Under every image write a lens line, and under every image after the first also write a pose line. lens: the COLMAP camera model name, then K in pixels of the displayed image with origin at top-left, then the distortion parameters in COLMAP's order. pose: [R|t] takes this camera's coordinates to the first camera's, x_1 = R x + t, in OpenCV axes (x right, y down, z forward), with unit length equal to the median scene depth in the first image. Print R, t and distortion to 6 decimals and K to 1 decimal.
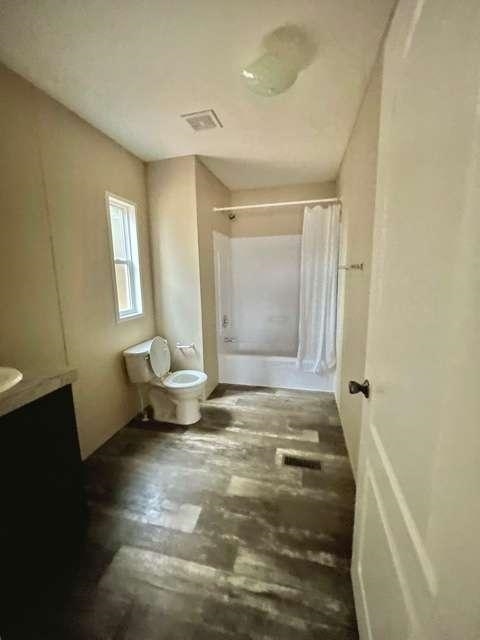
lens RADIAL K [[260.0, 0, 243.8], [0, 260.0, 316.5], [0, 0, 1]] dist [-0.006921, 0.003345]
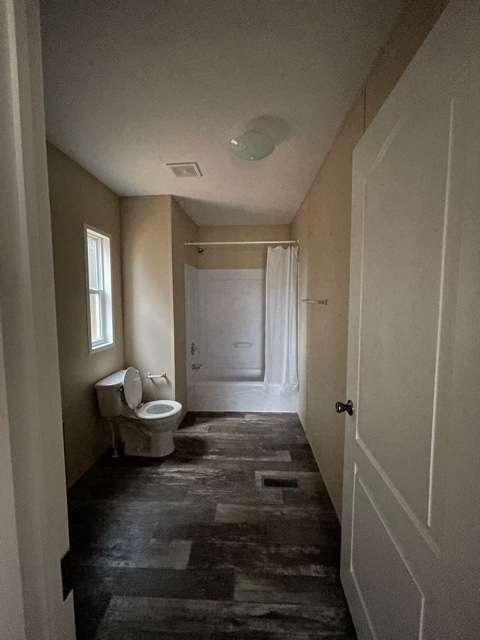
lens RADIAL K [[260.0, 0, 235.3], [0, 260.0, 314.6], [0, 0, 1]] dist [-0.006921, 0.003345]
pose [[0.982092, 0.001822, 0.188392, -0.157260], [0.015970, 0.995549, -0.092879, -0.028004], [-0.187722, 0.094224, 0.977692, -0.072509]]
